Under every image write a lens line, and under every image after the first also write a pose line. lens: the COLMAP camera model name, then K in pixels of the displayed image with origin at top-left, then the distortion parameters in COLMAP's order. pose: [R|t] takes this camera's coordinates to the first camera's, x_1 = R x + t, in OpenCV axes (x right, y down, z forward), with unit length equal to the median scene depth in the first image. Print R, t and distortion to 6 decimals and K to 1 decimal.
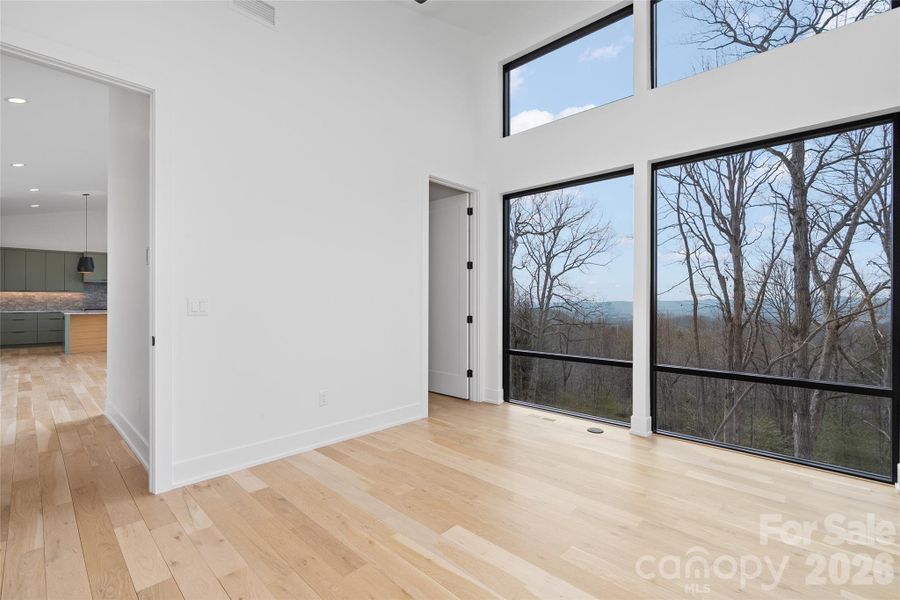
lens RADIAL K [[404.0, 0, 447.1], [0, 404.0, 302.2], [0, 0, 1]] dist [-0.004462, -0.000180]
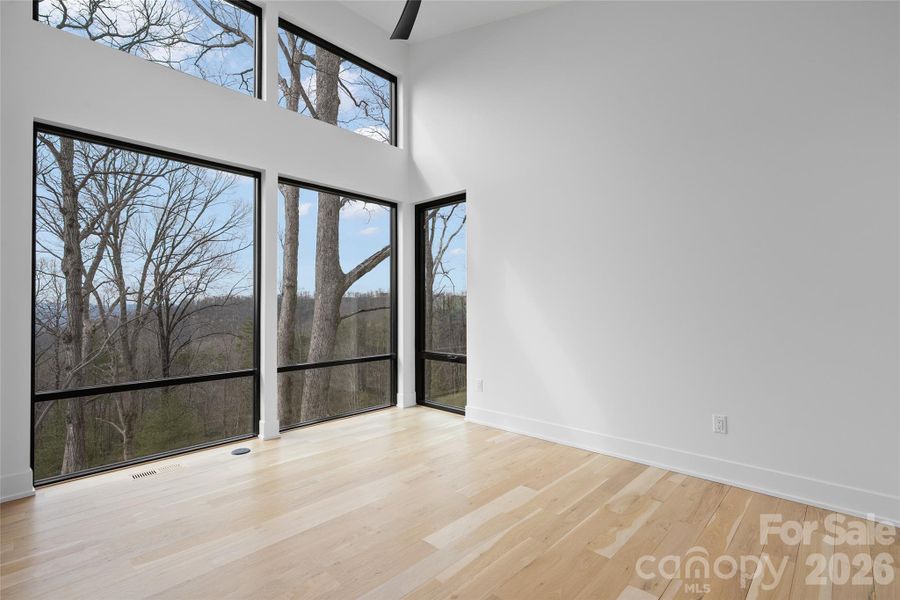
lens RADIAL K [[416.9, 0, 450.0], [0, 416.9, 300.0], [0, 0, 1]] dist [-0.000075, -0.000060]
pose [[-0.007893, 0.011763, 0.999900, -0.531574], [0.005854, 0.999914, -0.011717, -0.004634], [-0.999952, 0.005761, -0.007961, 0.508975]]
